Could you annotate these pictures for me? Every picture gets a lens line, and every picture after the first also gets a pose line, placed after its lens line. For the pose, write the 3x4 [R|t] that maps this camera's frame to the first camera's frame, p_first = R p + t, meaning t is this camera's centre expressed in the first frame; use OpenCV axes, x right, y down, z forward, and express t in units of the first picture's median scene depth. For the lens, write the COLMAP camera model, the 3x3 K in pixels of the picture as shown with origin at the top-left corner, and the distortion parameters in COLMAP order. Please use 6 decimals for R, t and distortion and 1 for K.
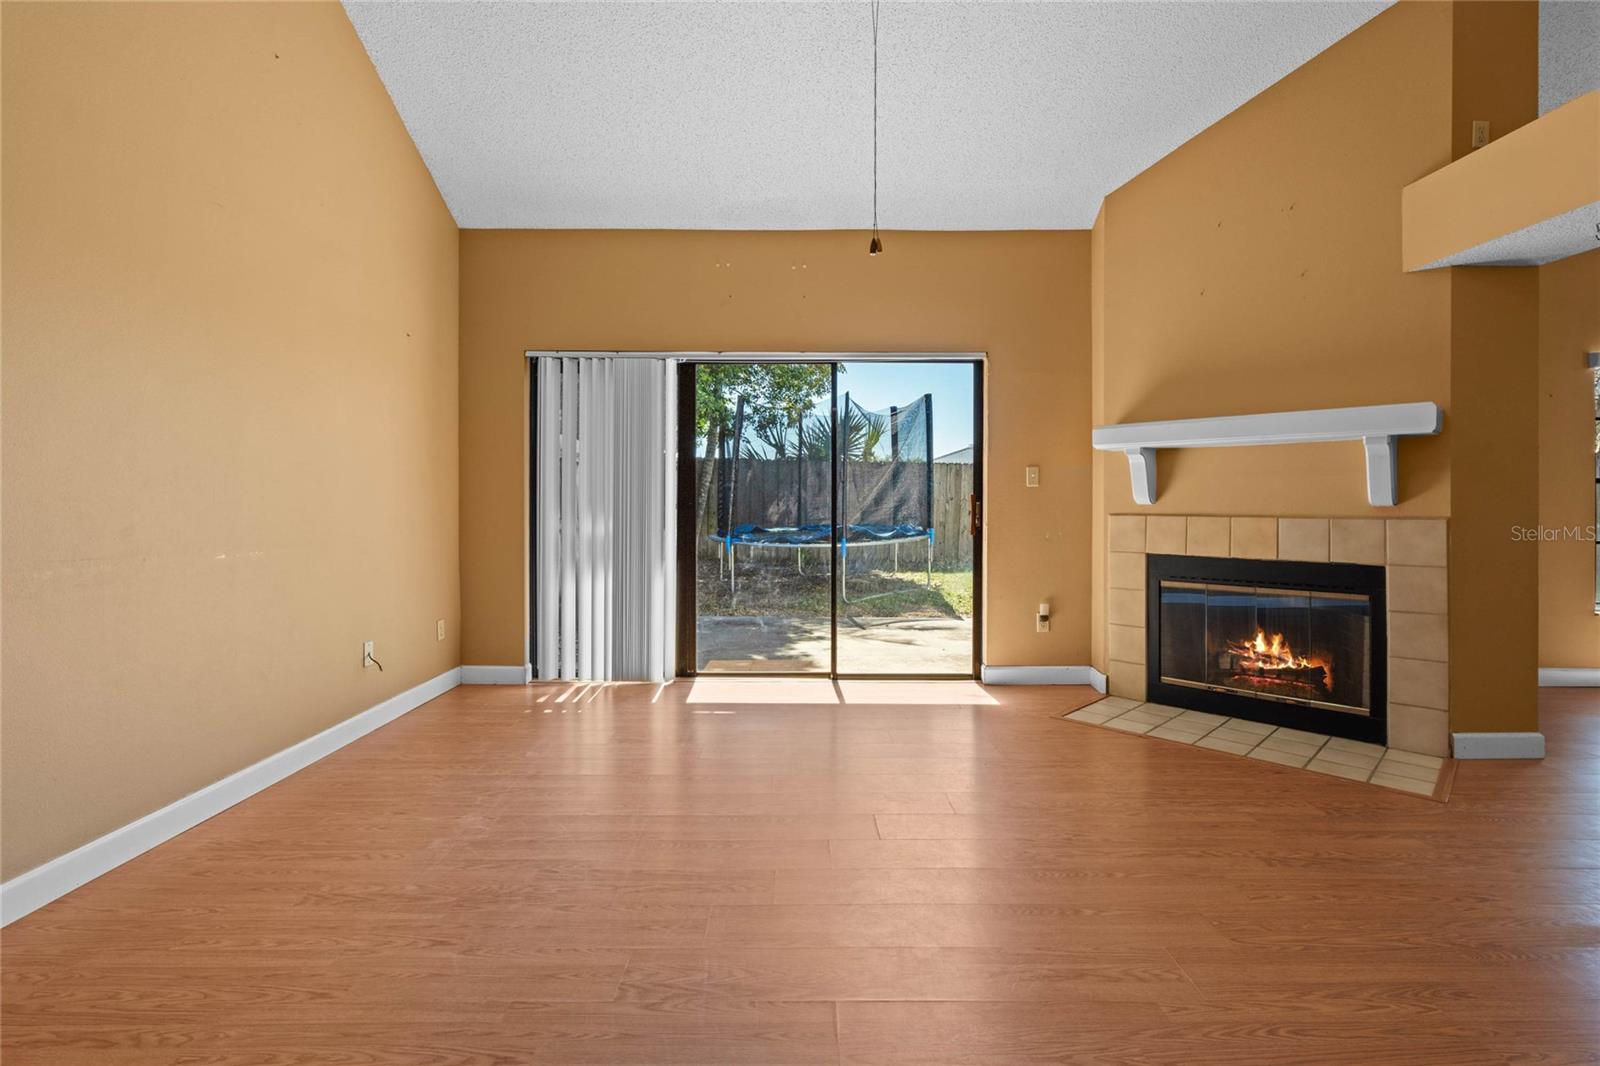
lens RADIAL K [[731.7, 0, 798.0], [0, 731.7, 506.3], [0, 0, 1]] dist [-0.004672, 0.002632]
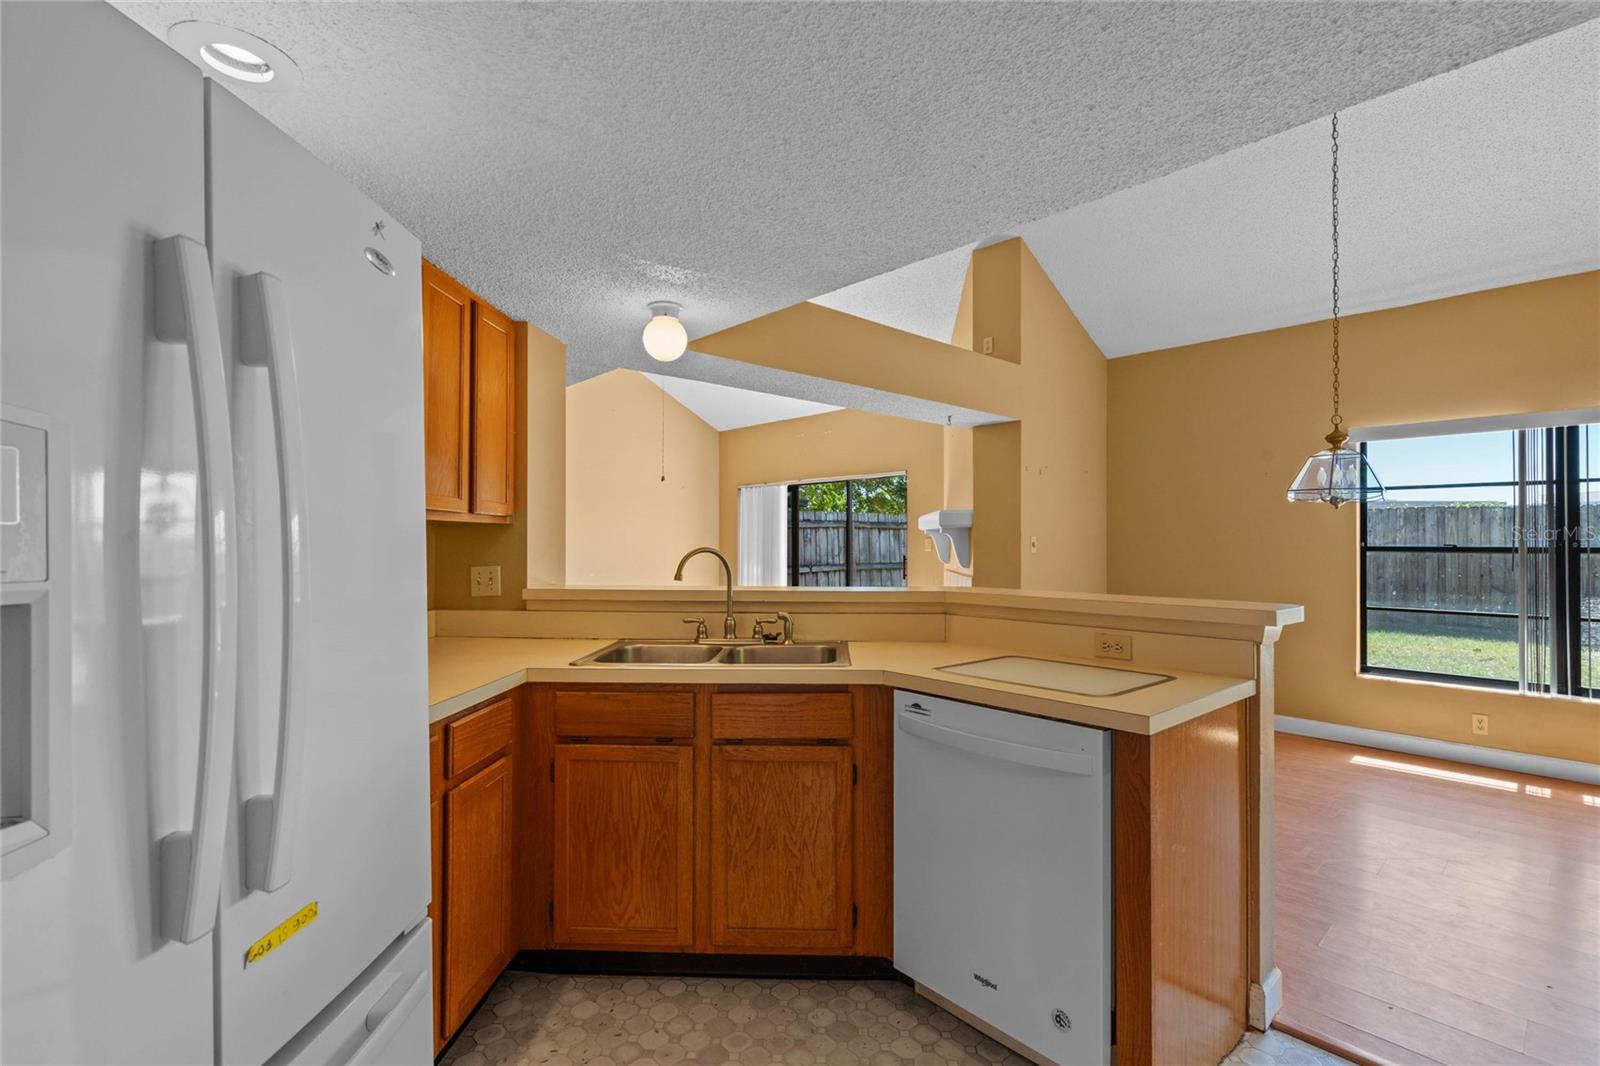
lens RADIAL K [[731.7, 0, 804.2], [0, 731.7, 534.9], [0, 0, 1]] dist [-0.004672, 0.002632]
pose [[0.678130, -0.007294, -0.734906, 1.514889], [-0.004824, 0.999885, -0.014375, -0.043214], [0.734926, 0.013293, 0.678017, -0.343936]]
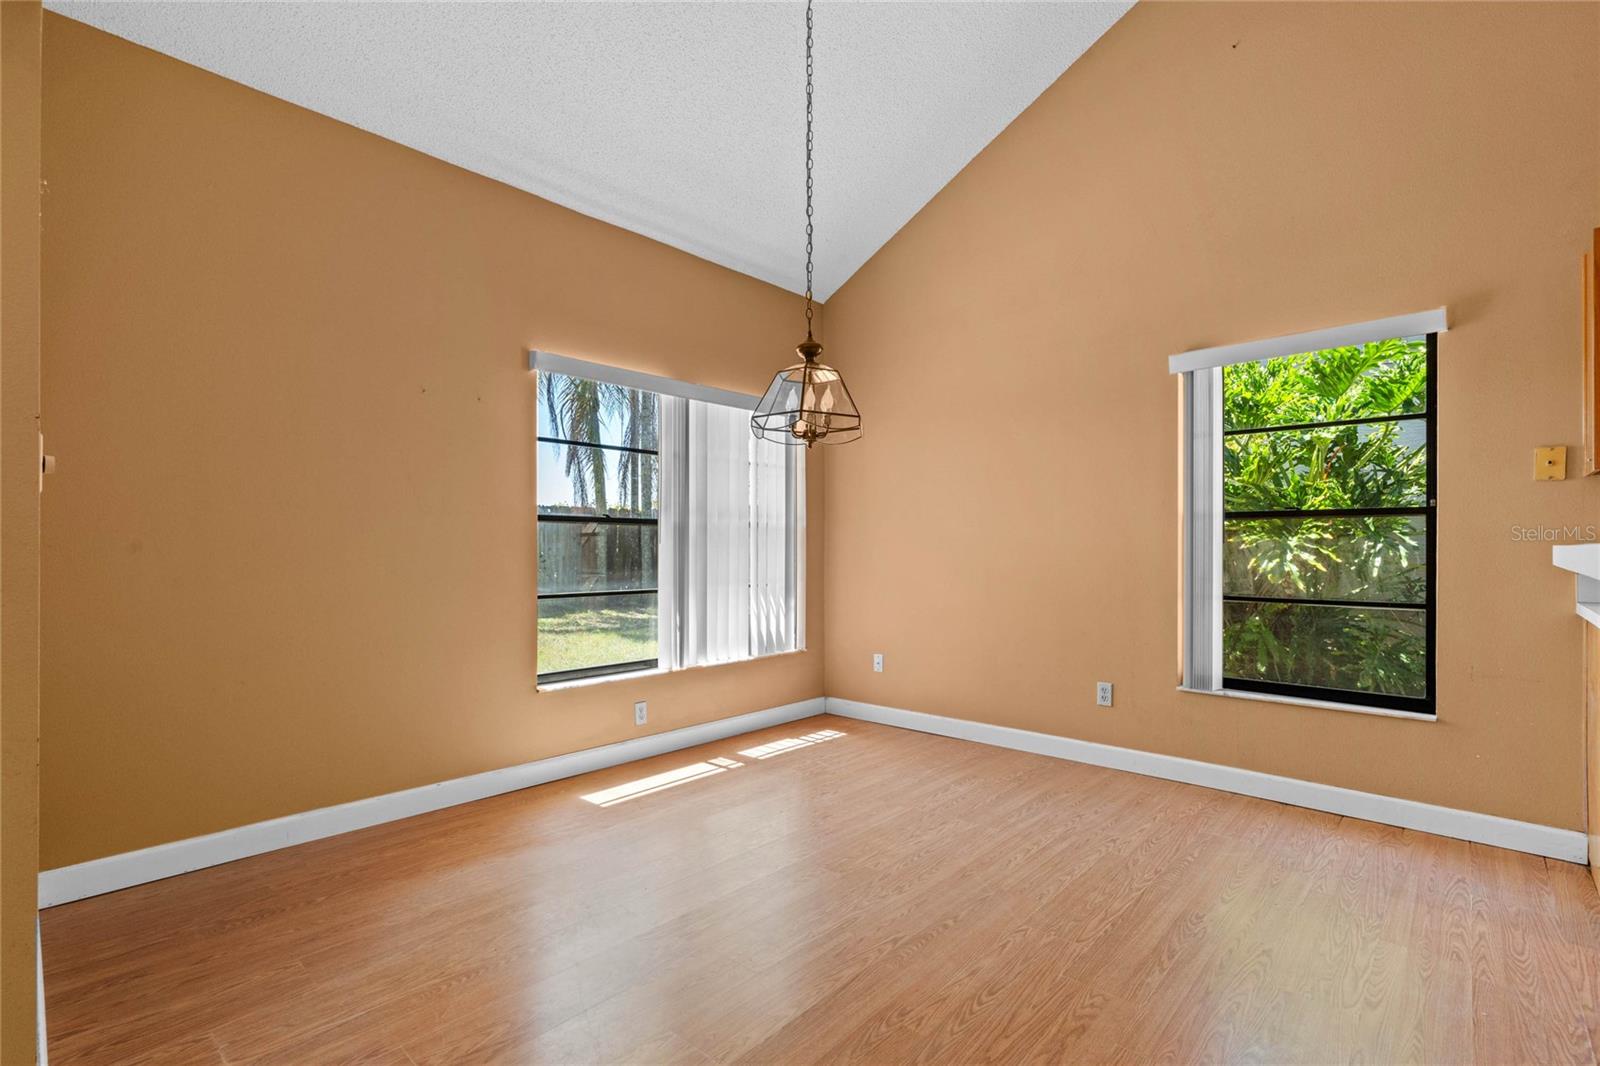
lens RADIAL K [[731.7, 0, 805.0], [0, 731.7, 545.8], [0, 0, 1]] dist [-0.004672, 0.002632]
pose [[0.673549, 0.002390, 0.739139, 0.813459], [0.004412, 0.999964, -0.007254, 0.000741], [-0.739130, 0.008147, 0.673514, 0.310328]]
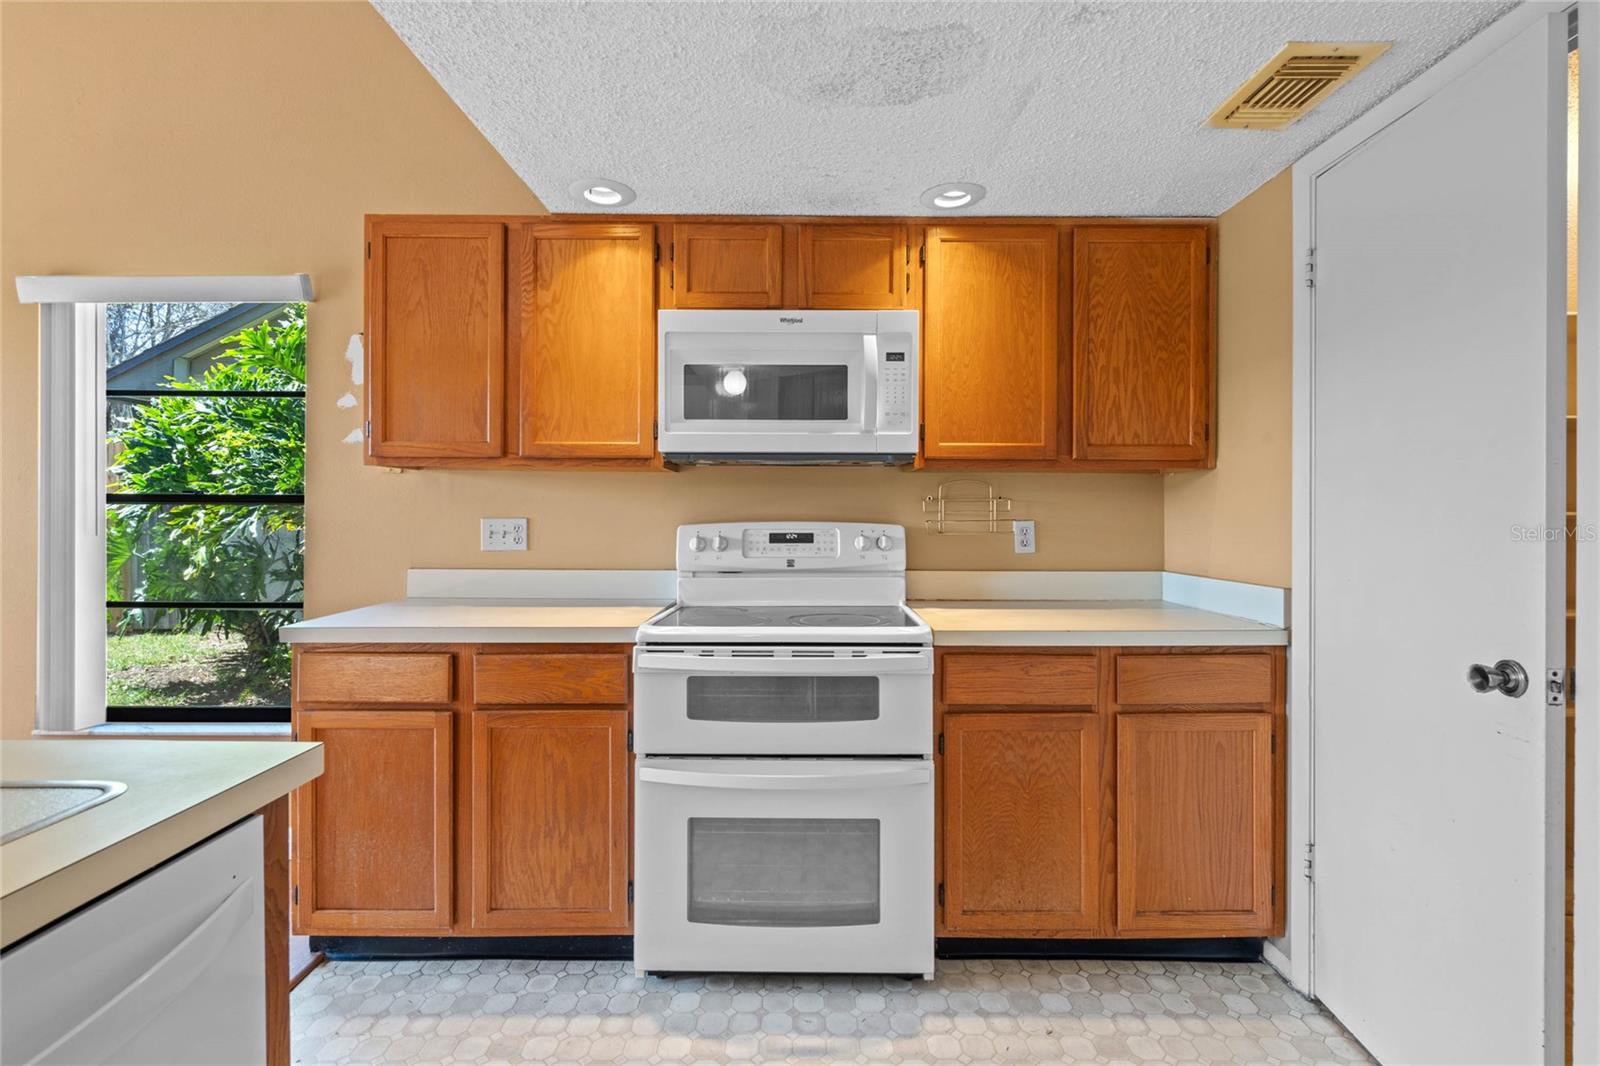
lens RADIAL K [[731.7, 0, 807.9], [0, 731.7, 507.2], [0, 0, 1]] dist [-0.004672, 0.002632]
pose [[-0.008402, 0.000390, 0.999965, 1.108207], [0.007730, 0.999970, -0.000325, -0.026836], [-0.999935, 0.007727, -0.008405, -0.106355]]
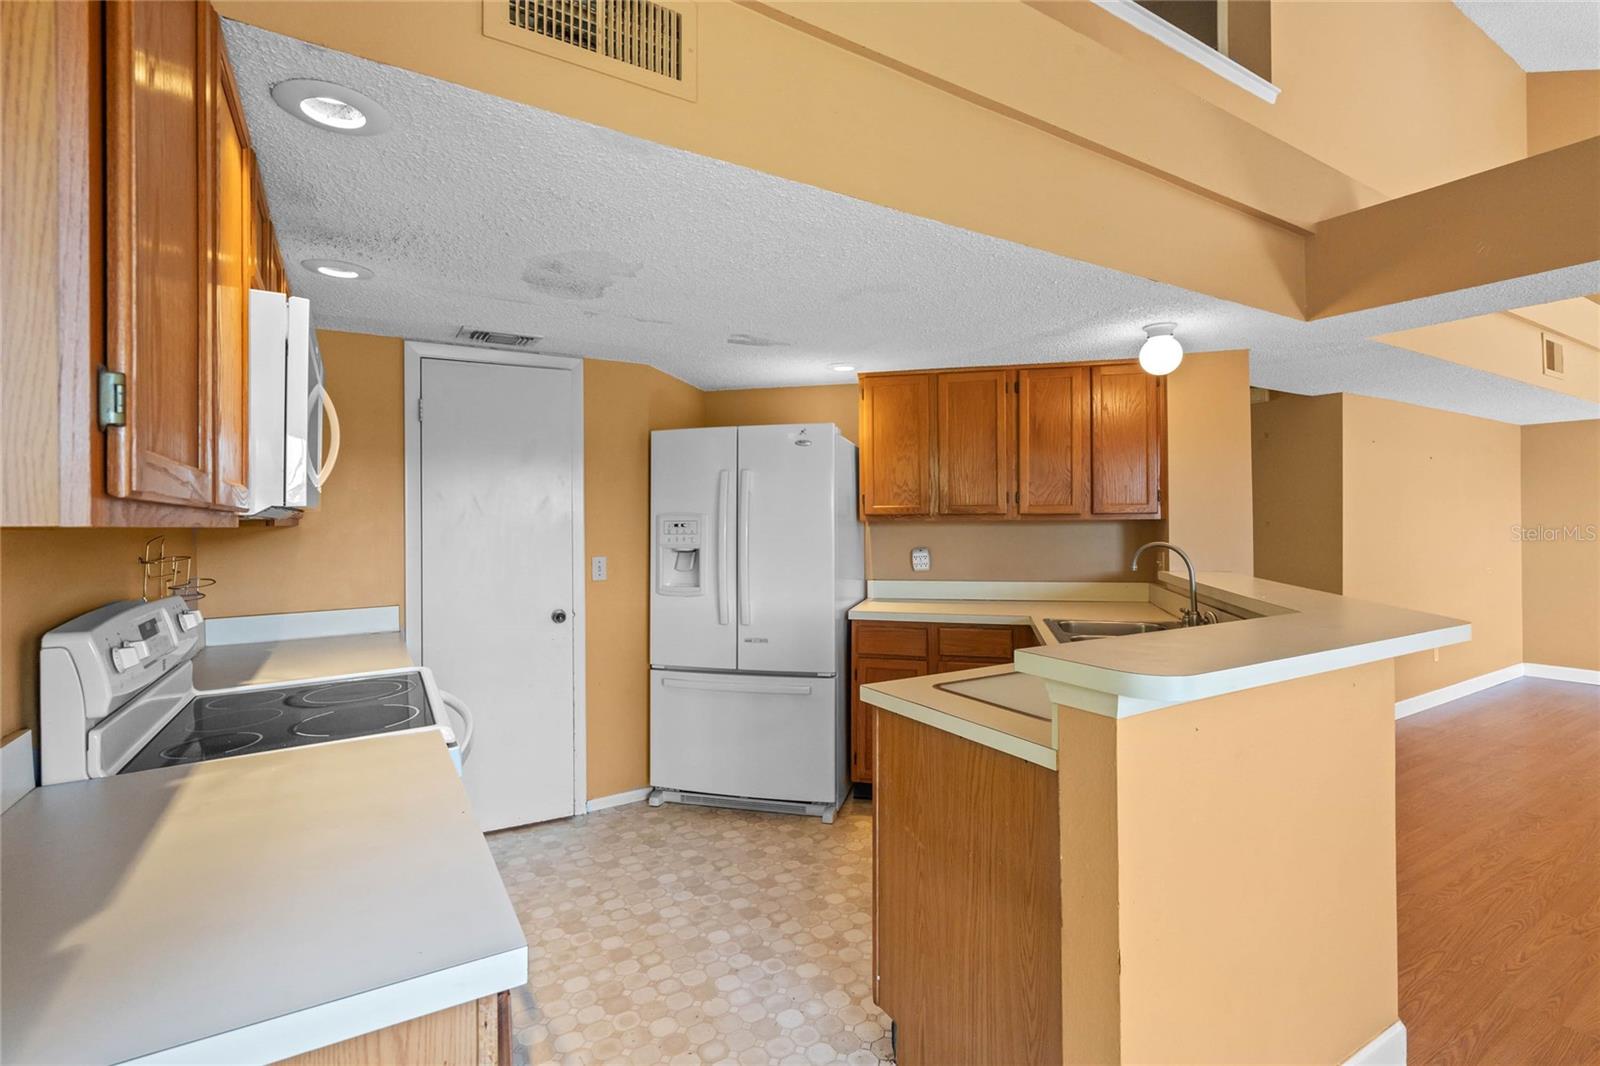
lens RADIAL K [[731.7, 0, 808.7], [0, 731.7, 509.4], [0, 0, 1]] dist [-0.004672, 0.002632]
pose [[-0.848733, -0.003958, -0.528807, 1.632033], [0.000475, 0.999966, -0.008246, -0.064168], [0.528822, -0.007250, -0.848702, 0.447096]]
